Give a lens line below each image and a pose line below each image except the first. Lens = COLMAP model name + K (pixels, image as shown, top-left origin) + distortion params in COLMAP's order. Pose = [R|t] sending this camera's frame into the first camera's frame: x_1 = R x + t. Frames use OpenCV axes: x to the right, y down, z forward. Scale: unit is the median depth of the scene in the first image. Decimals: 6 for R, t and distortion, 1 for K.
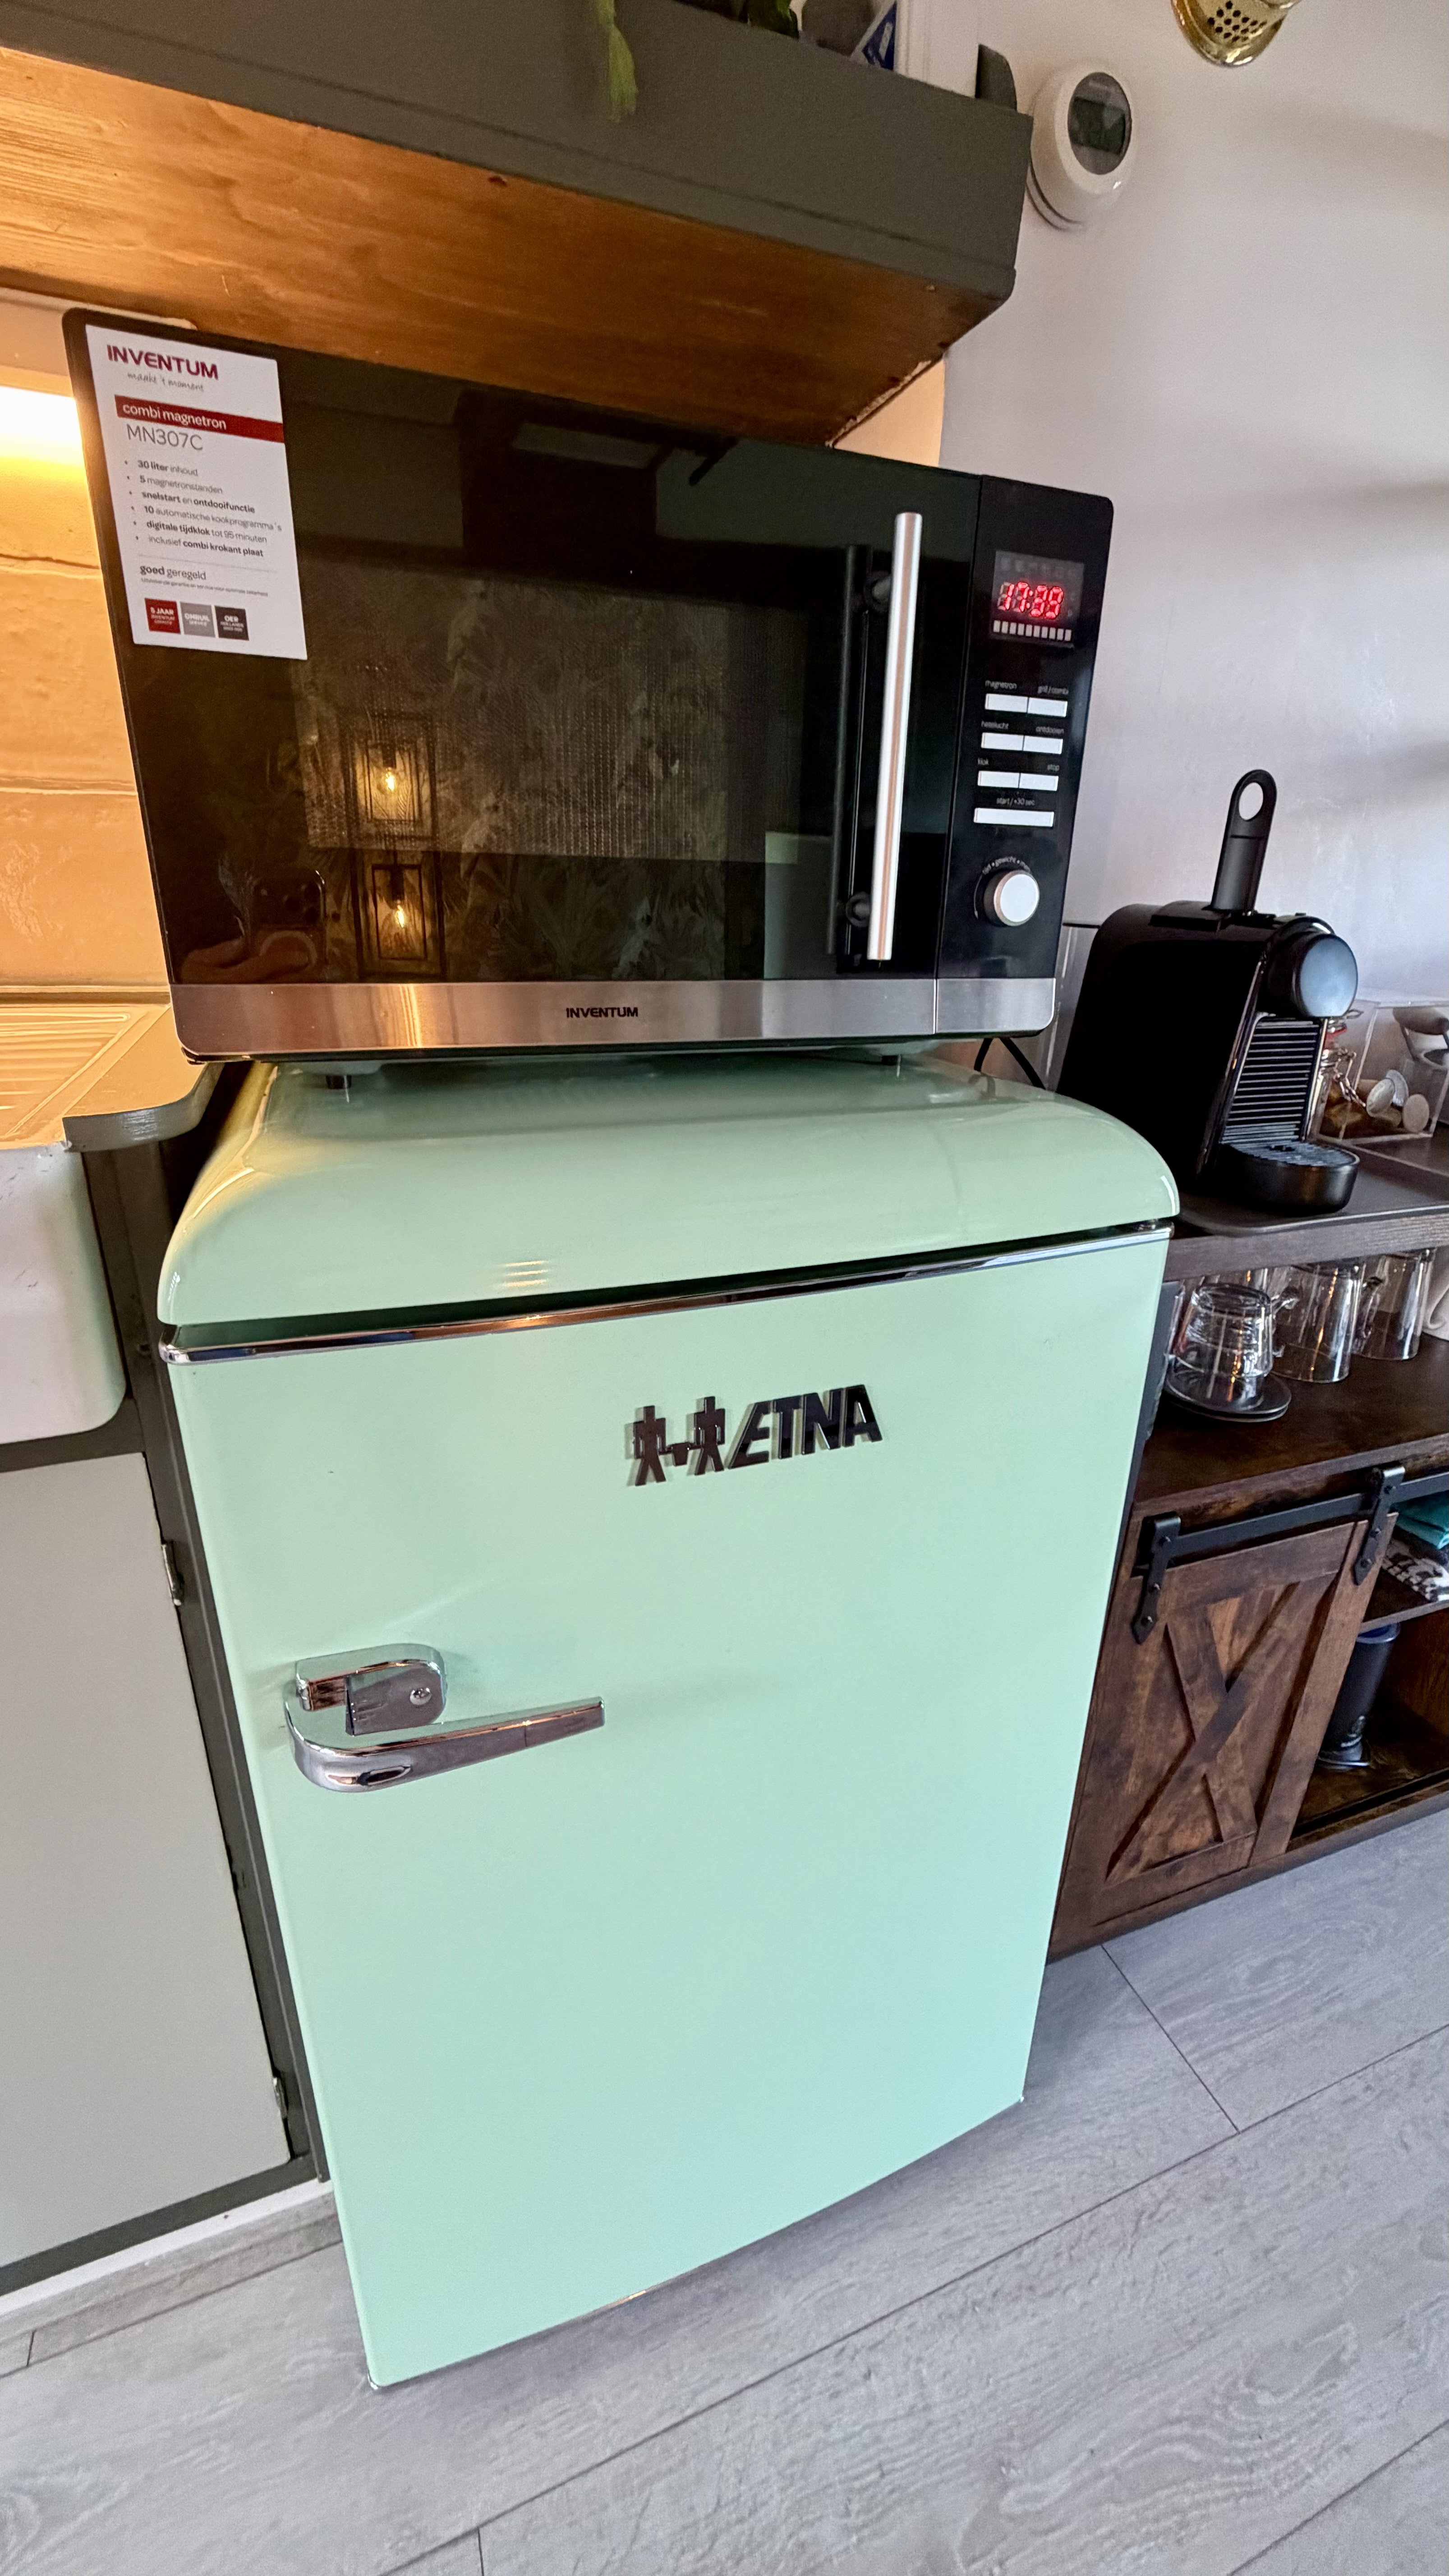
lens RADIAL K [[1018.8, 0, 727.1], [0, 1018.8, 1278.6], [0, 0, 1]] dist [-0.000021, 0.000219]
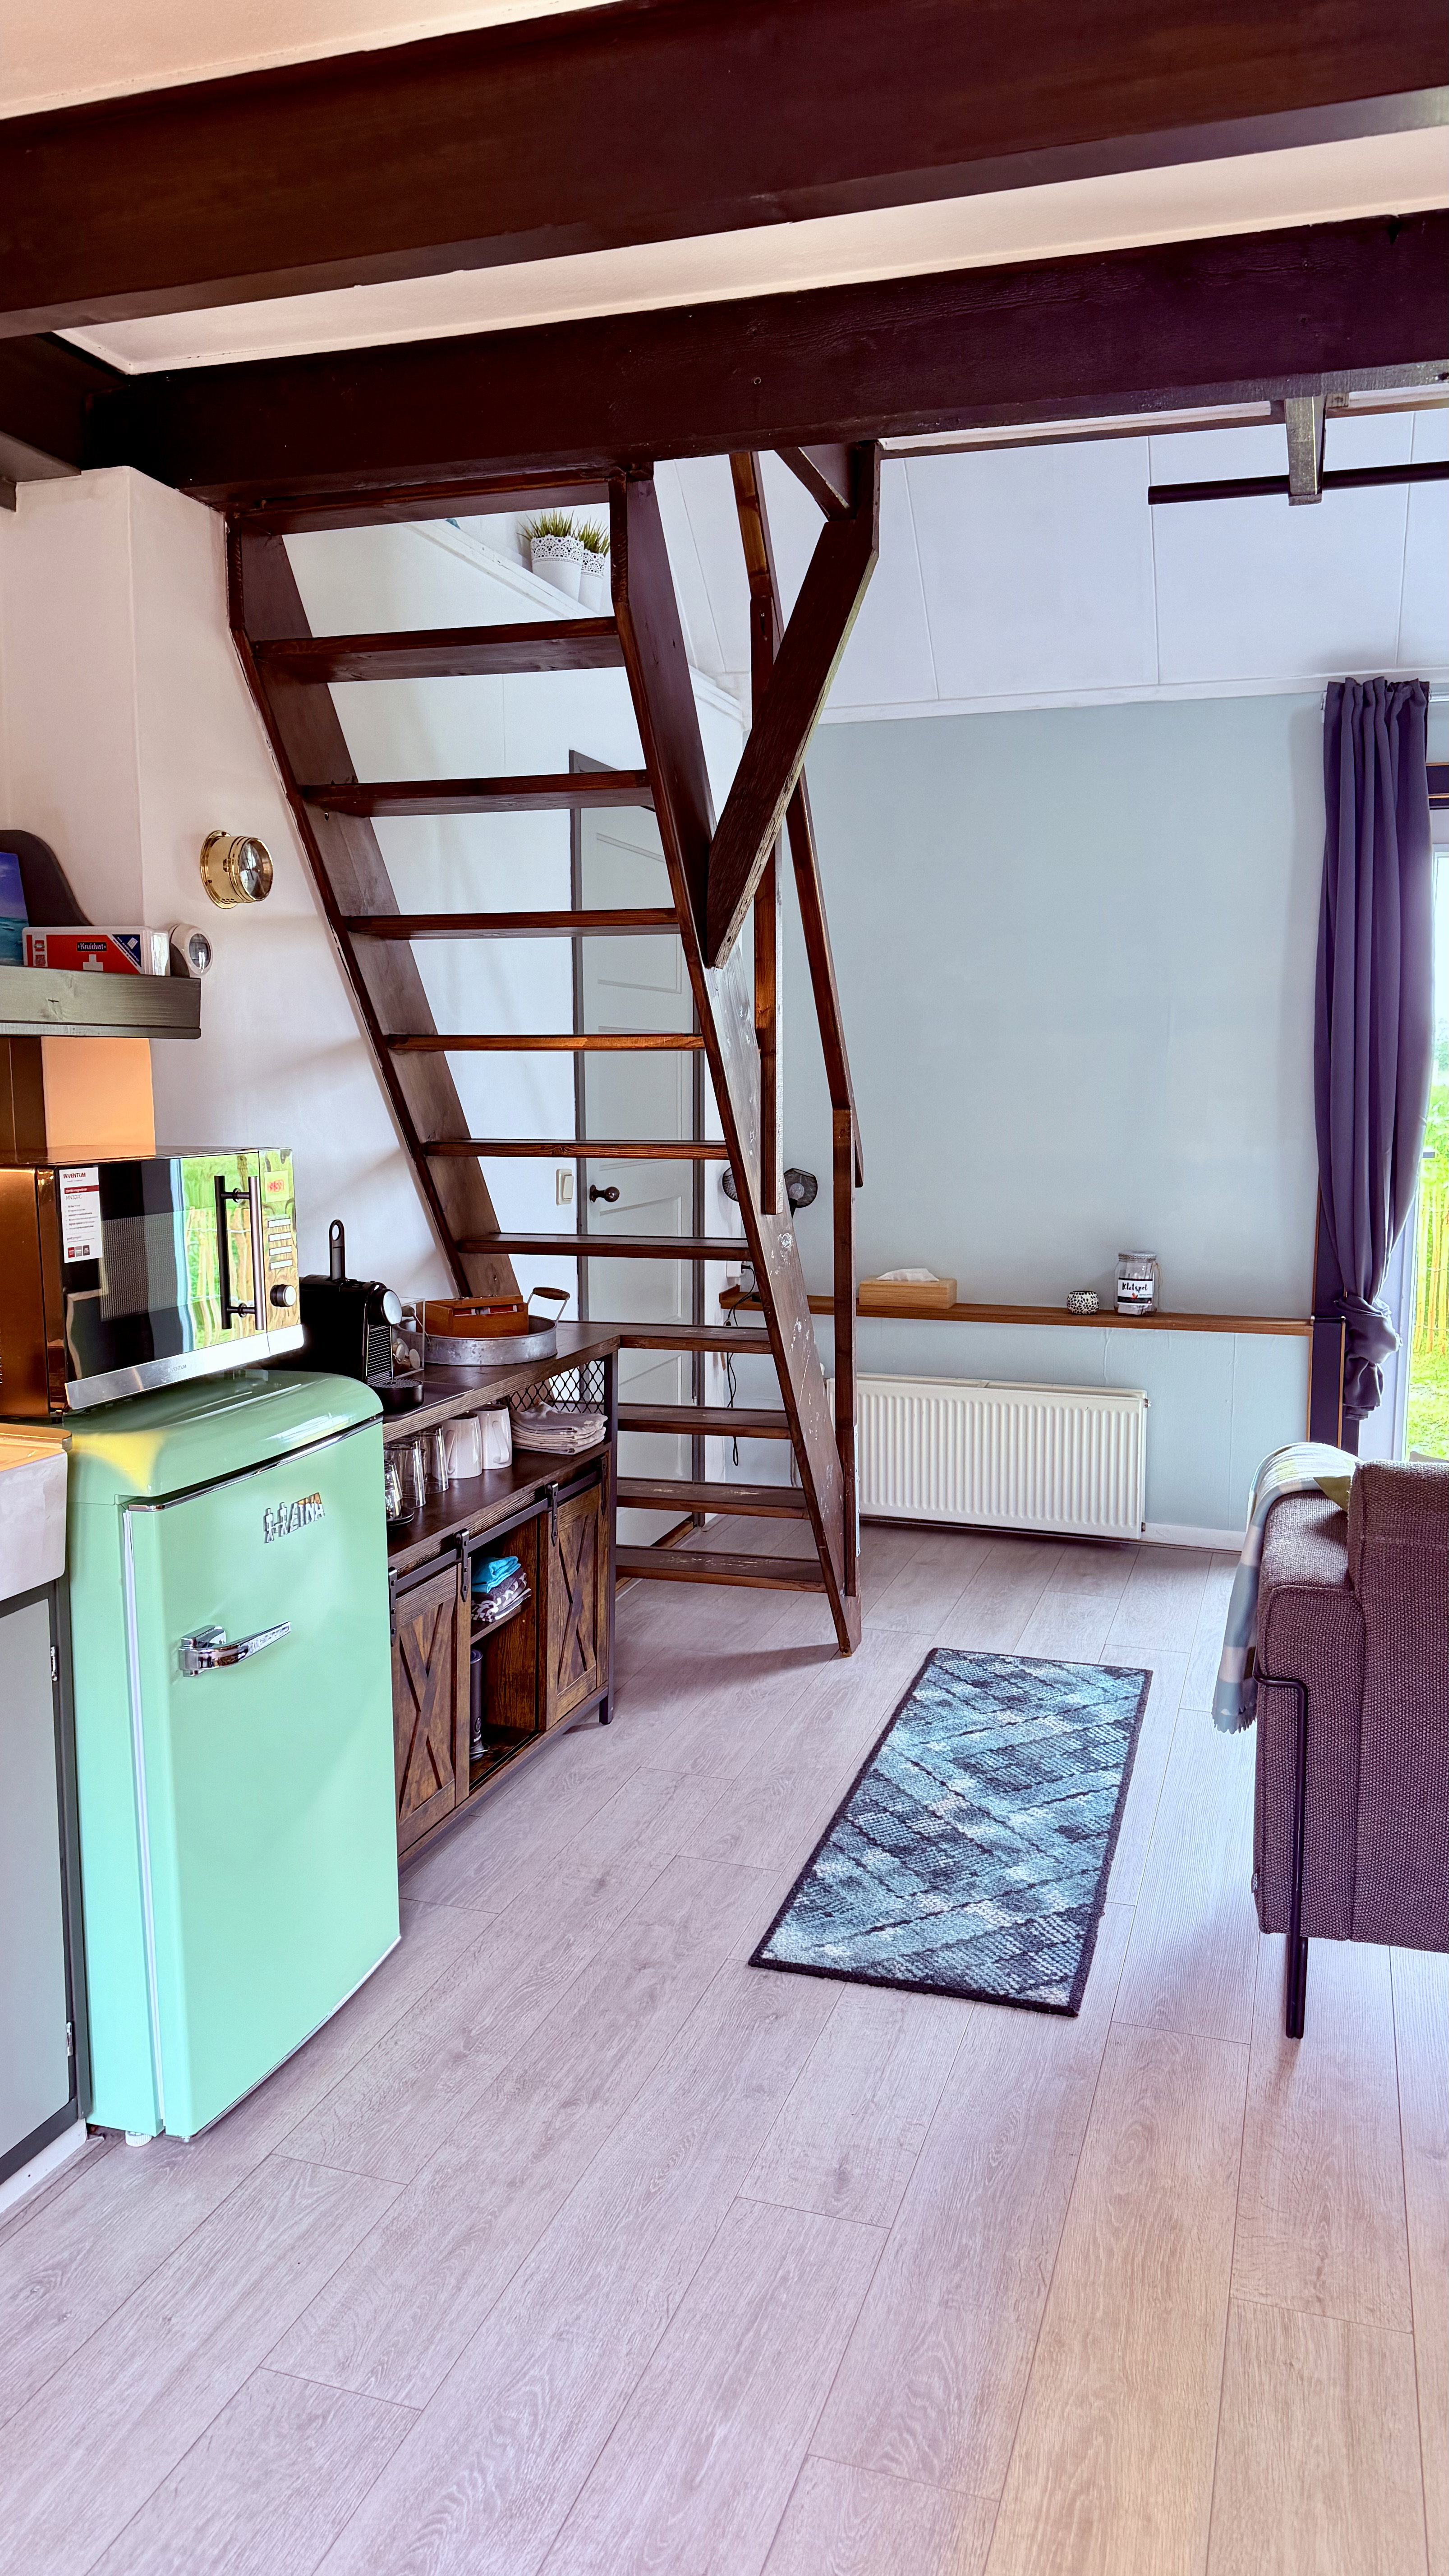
lens RADIAL K [[1760.0, 0, 772.1], [0, 1760.0, 1286.4], [0, 0, 1]] dist [-0.014358, -0.005974]
pose [[0.608917, -0.117309, 0.784511, -1.799711], [0.292457, 0.952532, -0.084565, 0.219884], [-0.737352, 0.280929, 0.614321, -1.876456]]
